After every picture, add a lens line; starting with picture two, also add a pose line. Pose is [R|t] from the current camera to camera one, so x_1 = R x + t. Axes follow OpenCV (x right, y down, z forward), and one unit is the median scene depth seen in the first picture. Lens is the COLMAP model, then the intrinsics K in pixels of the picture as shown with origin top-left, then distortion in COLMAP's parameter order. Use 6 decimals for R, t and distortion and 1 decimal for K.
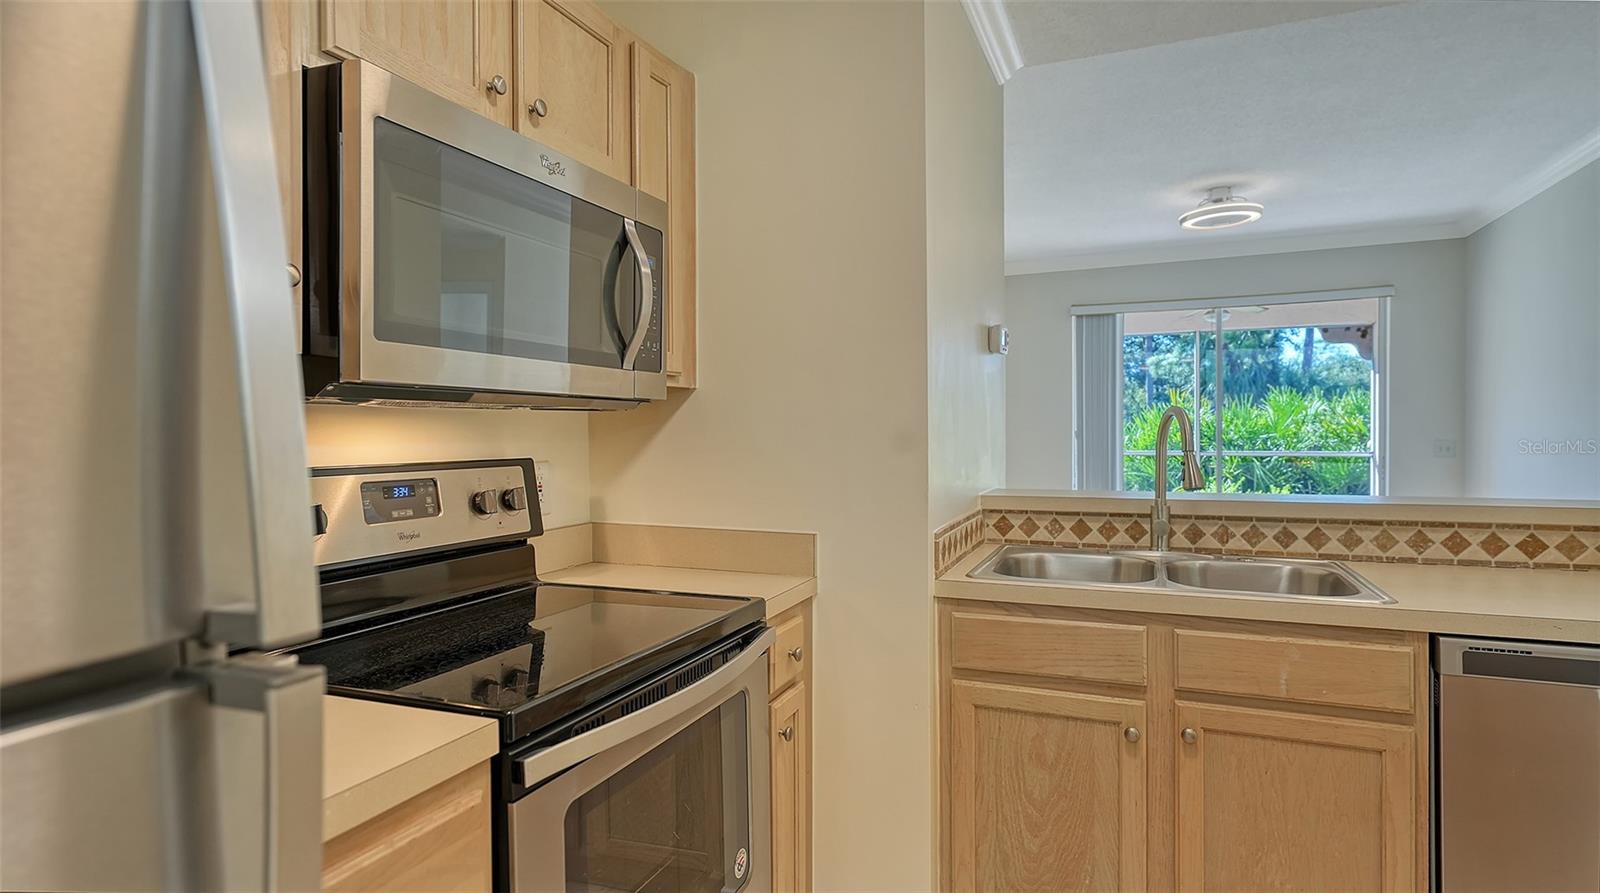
lens RADIAL K [[847.2, 0, 802.0], [0, 847.2, 448.5], [0, 0, 1]] dist [0.009639, 0.000144]
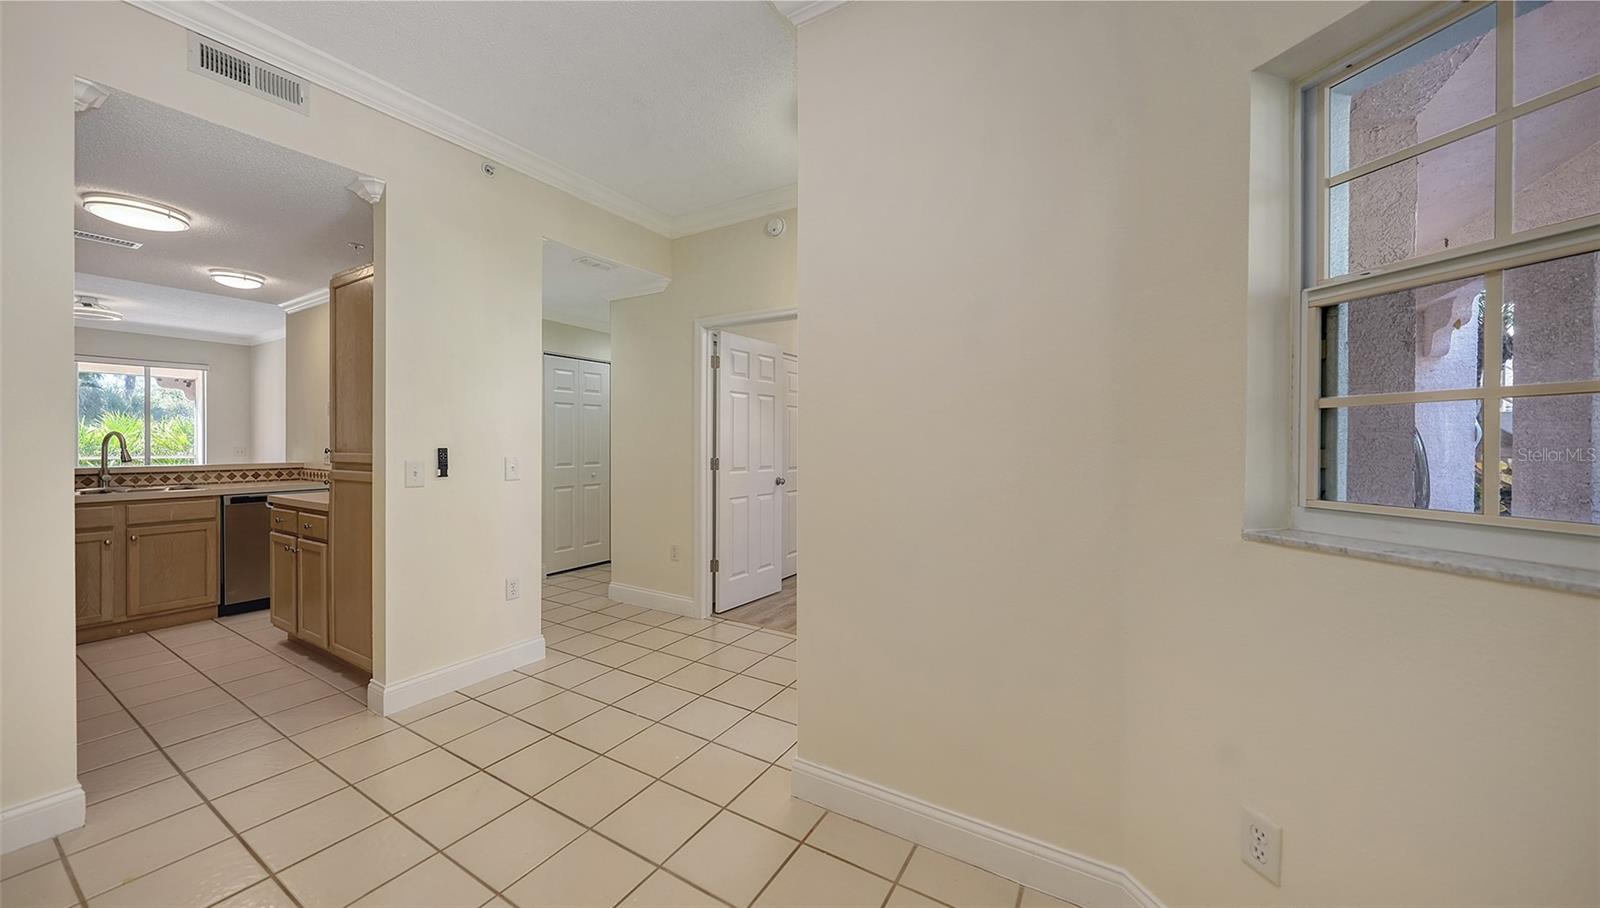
lens RADIAL K [[553.7, 0, 761.0], [0, 553.7, 447.5], [0, 0, 1]] dist [0.006364, -0.000270]
pose [[0.182239, 0.003780, 0.983247, -1.001656], [0.011558, 0.999915, -0.005986, 0.038353], [-0.983186, 0.012455, 0.182180, -1.442599]]
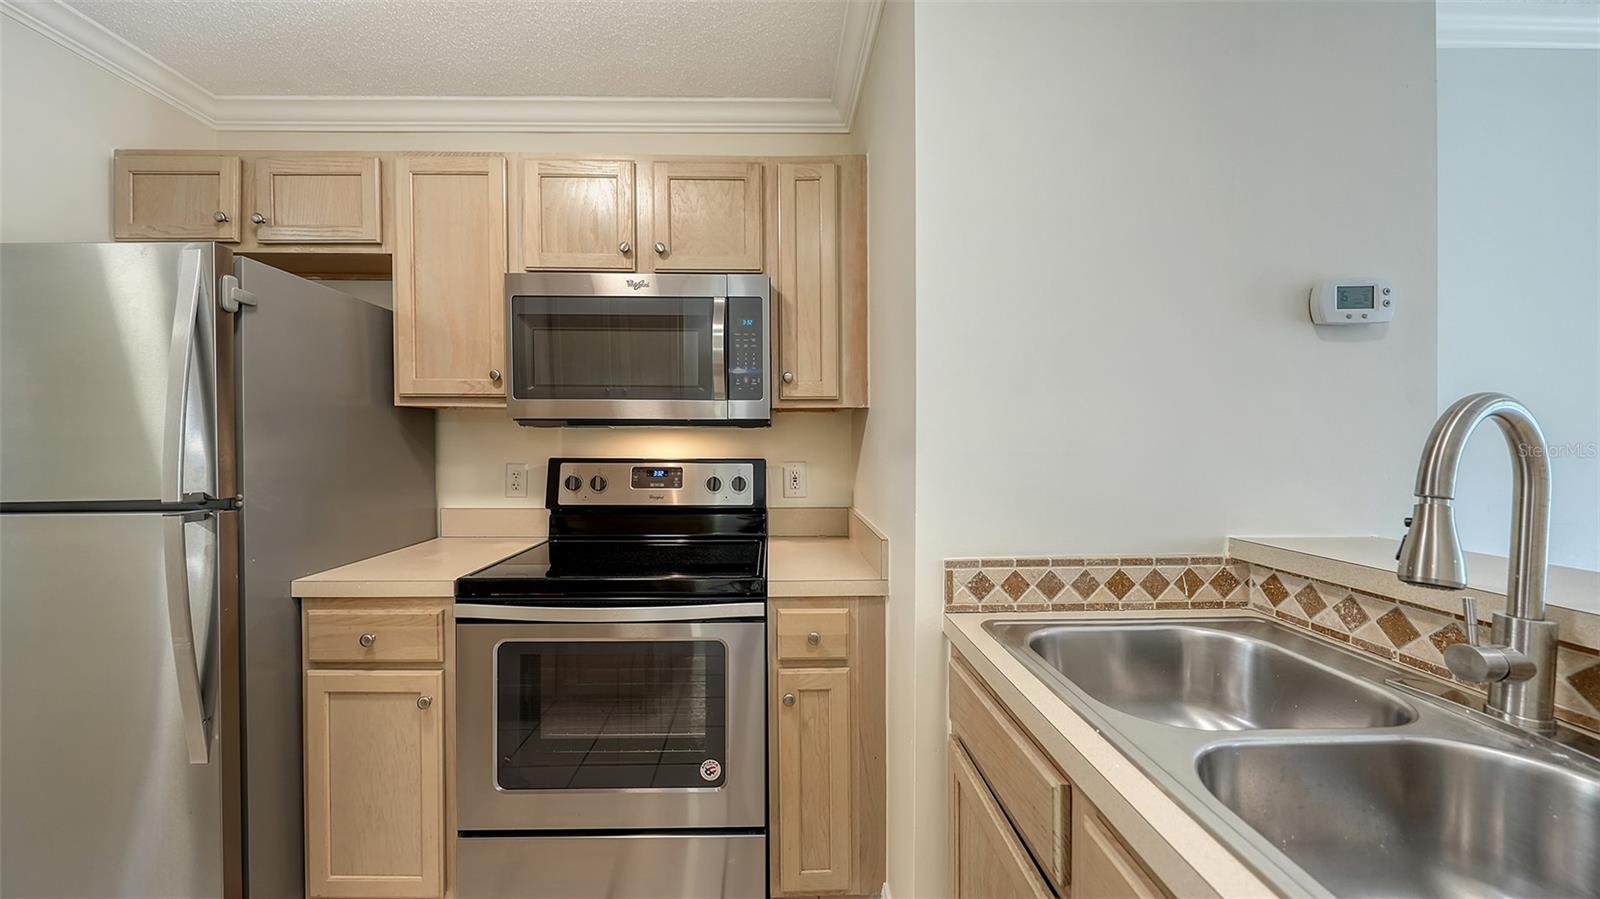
lens RADIAL K [[557.0, 0, 770.9], [0, 557.0, 445.4], [0, 0, 1]] dist [-0.002045, -0.000964]
pose [[0.382626, 0.011534, -0.923831, 0.617631], [-0.020003, 0.999791, 0.004197, -0.017335], [0.923687, 0.016874, 0.382777, 0.612330]]
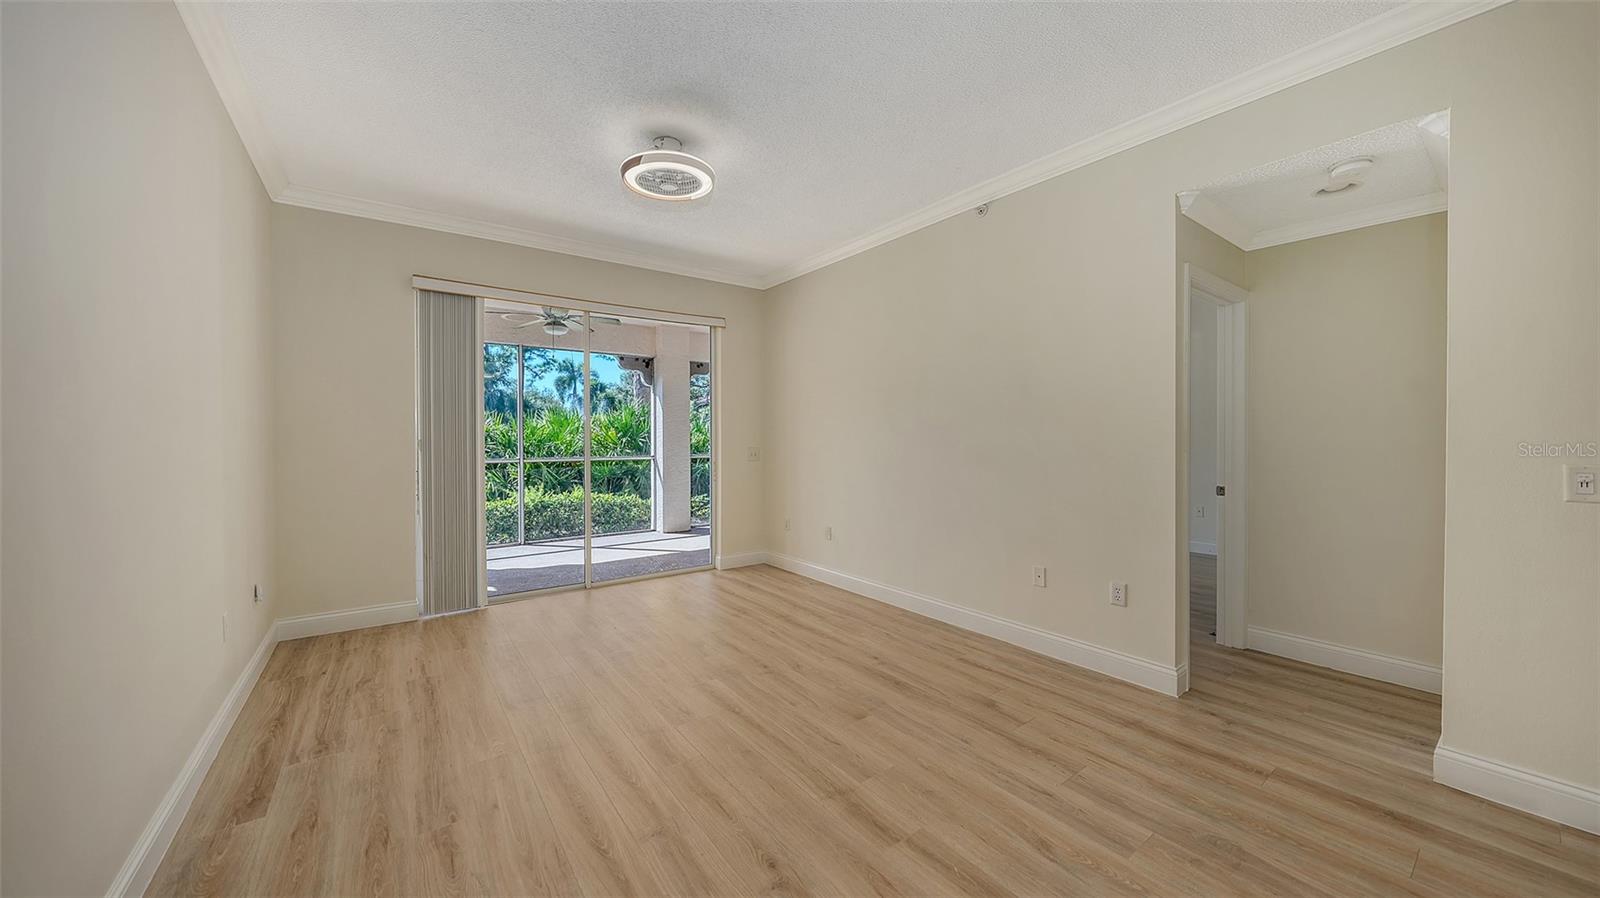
lens RADIAL K [[557.0, 0, 774.2], [0, 557.0, 444.0], [0, 0, 1]] dist [-0.002045, -0.000964]
pose [[0.538984, -0.003842, 0.842307, 0.298733], [0.012752, 0.999912, -0.003599, -0.051852], [-0.842220, 0.012680, 0.538986, 1.873970]]
